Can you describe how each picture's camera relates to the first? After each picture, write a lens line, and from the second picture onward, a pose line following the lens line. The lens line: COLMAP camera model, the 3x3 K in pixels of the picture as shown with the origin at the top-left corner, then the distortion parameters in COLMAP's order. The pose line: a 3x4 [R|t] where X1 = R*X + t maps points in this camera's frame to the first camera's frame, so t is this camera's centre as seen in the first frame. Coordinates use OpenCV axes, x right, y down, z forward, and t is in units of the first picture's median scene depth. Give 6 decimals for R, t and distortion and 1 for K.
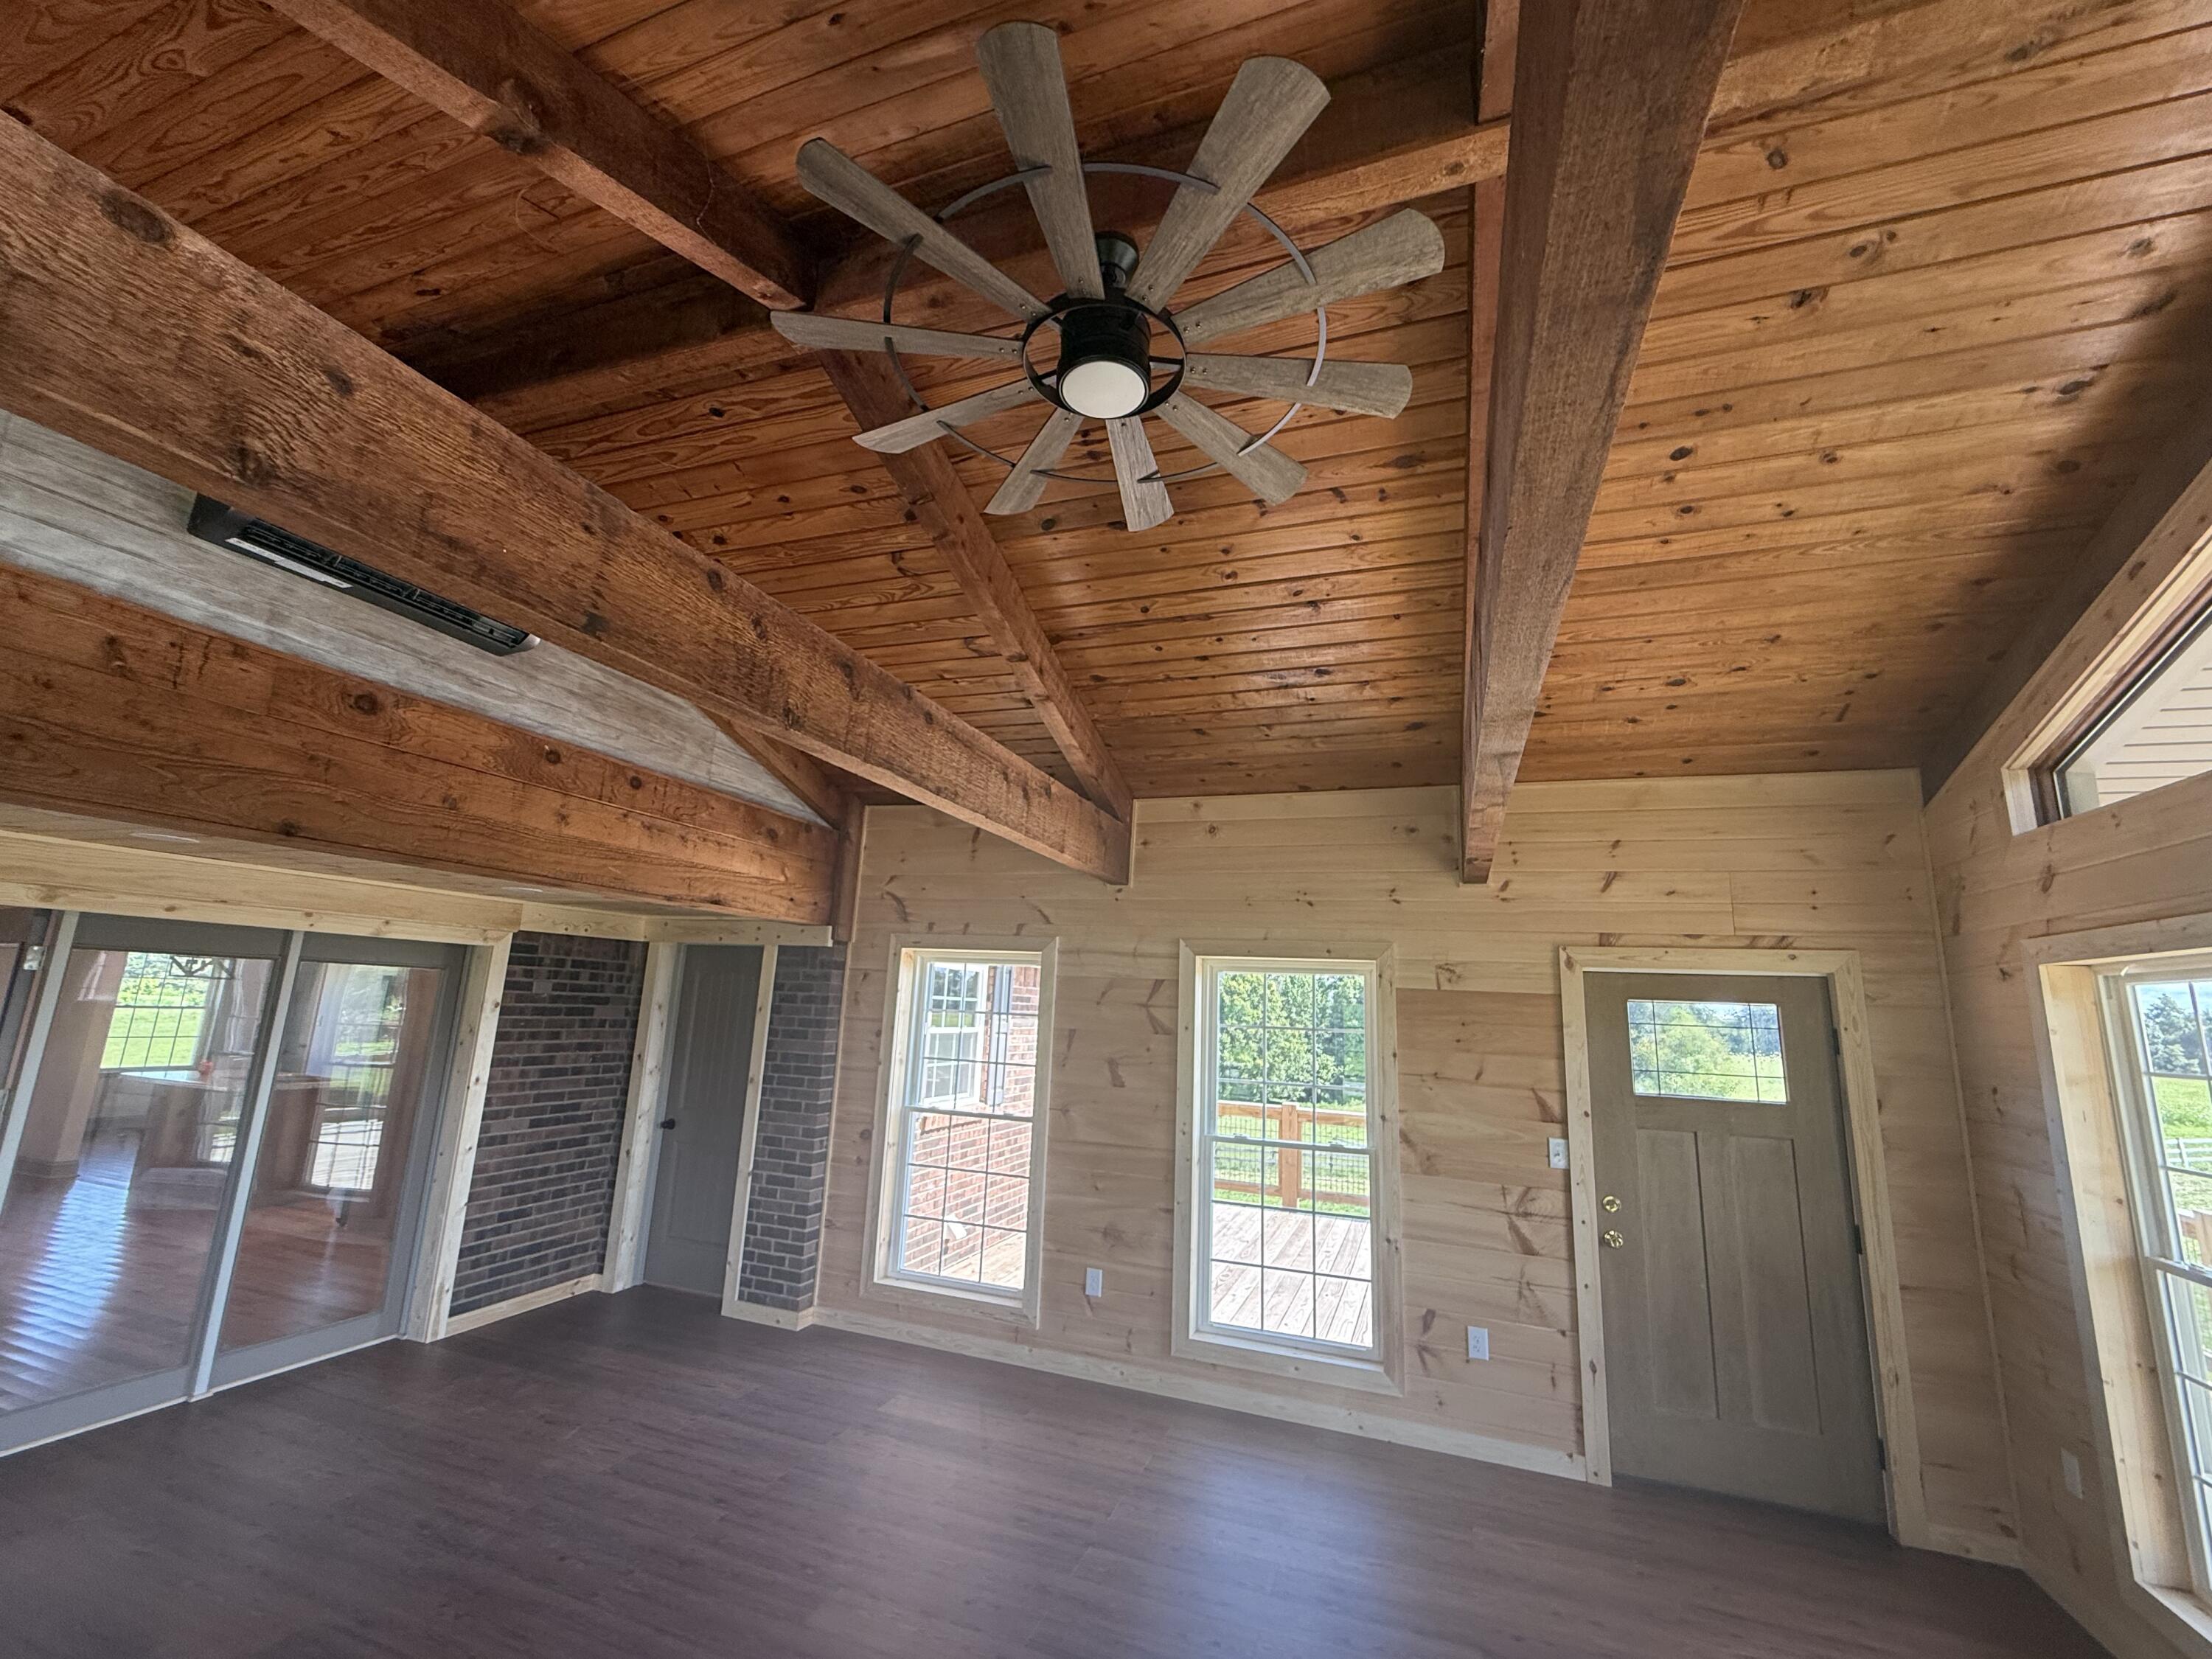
lens RADIAL K [[898.6, 0, 1106.0], [0, 898.6, 829.5], [0, 0, 1]] dist [-0.001327, 0.000384]
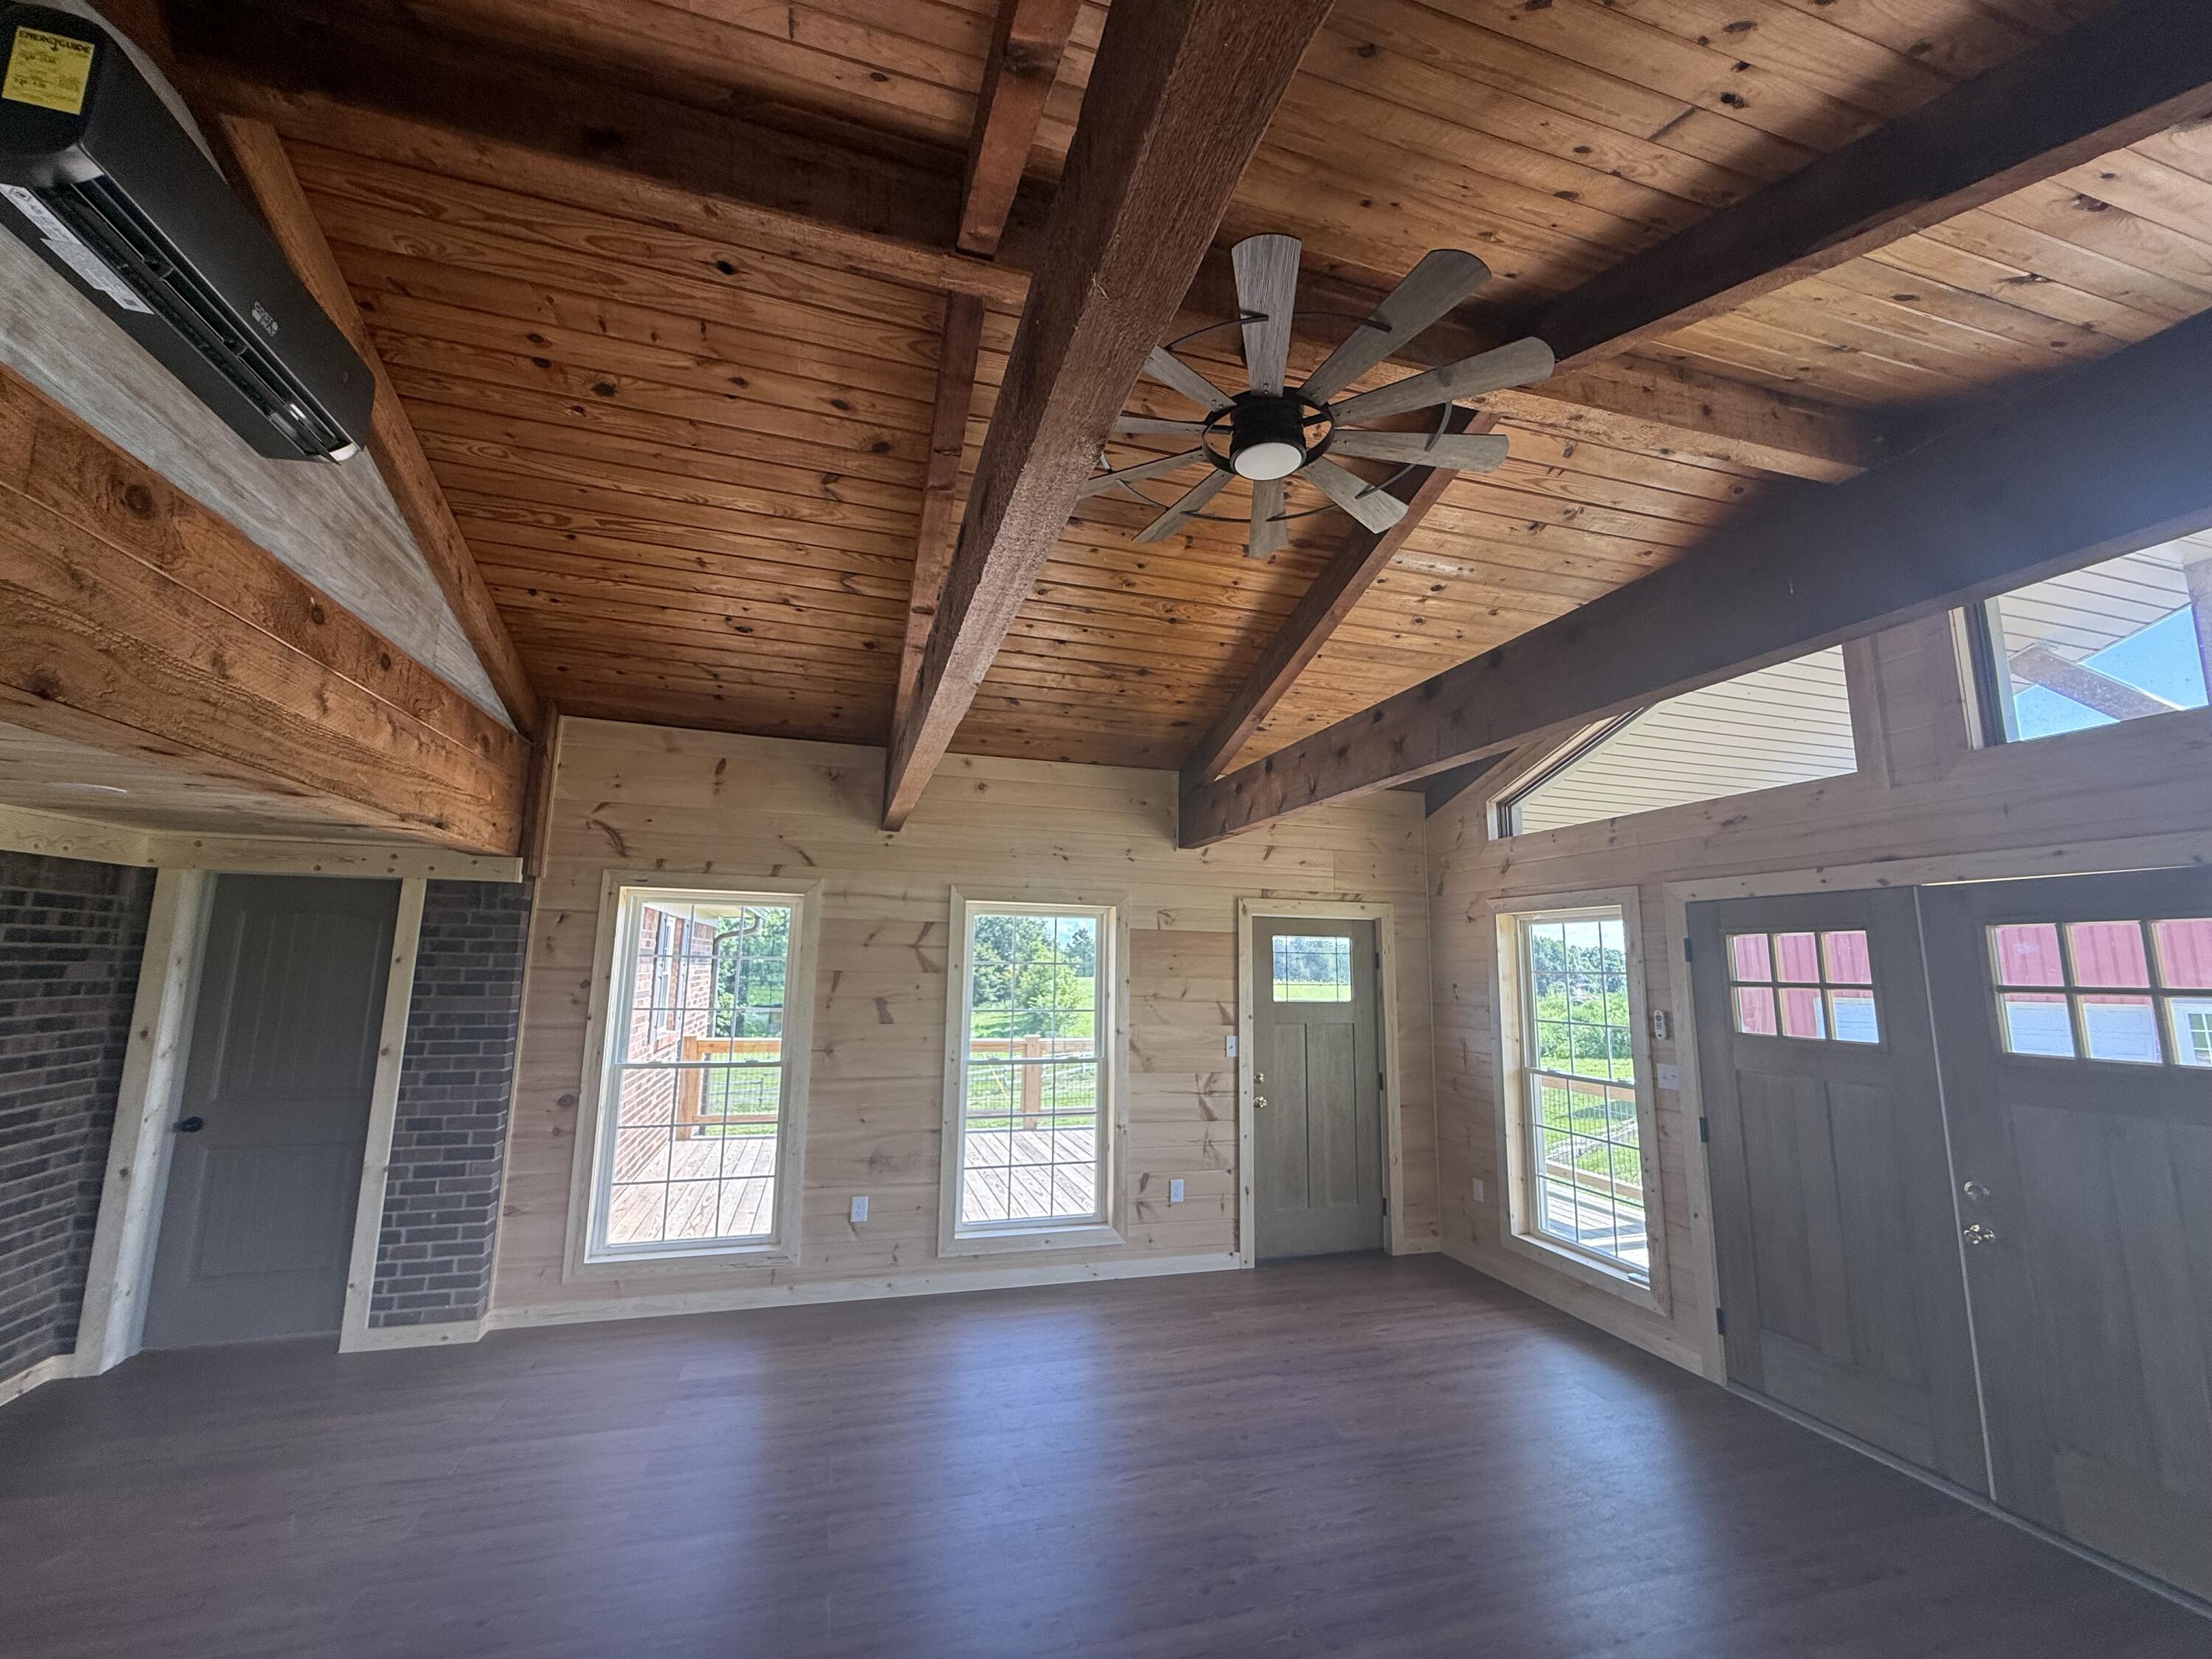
lens RADIAL K [[883.2, 0, 1098.7], [0, 883.2, 830.5], [0, 0, 1]] dist [0.000295, -0.000142]
pose [[0.801594, 0.059635, 0.594887, -0.423181], [-0.099315, 0.994470, 0.034132, 0.002755], [-0.589562, -0.086442, 0.803084, 0.048023]]
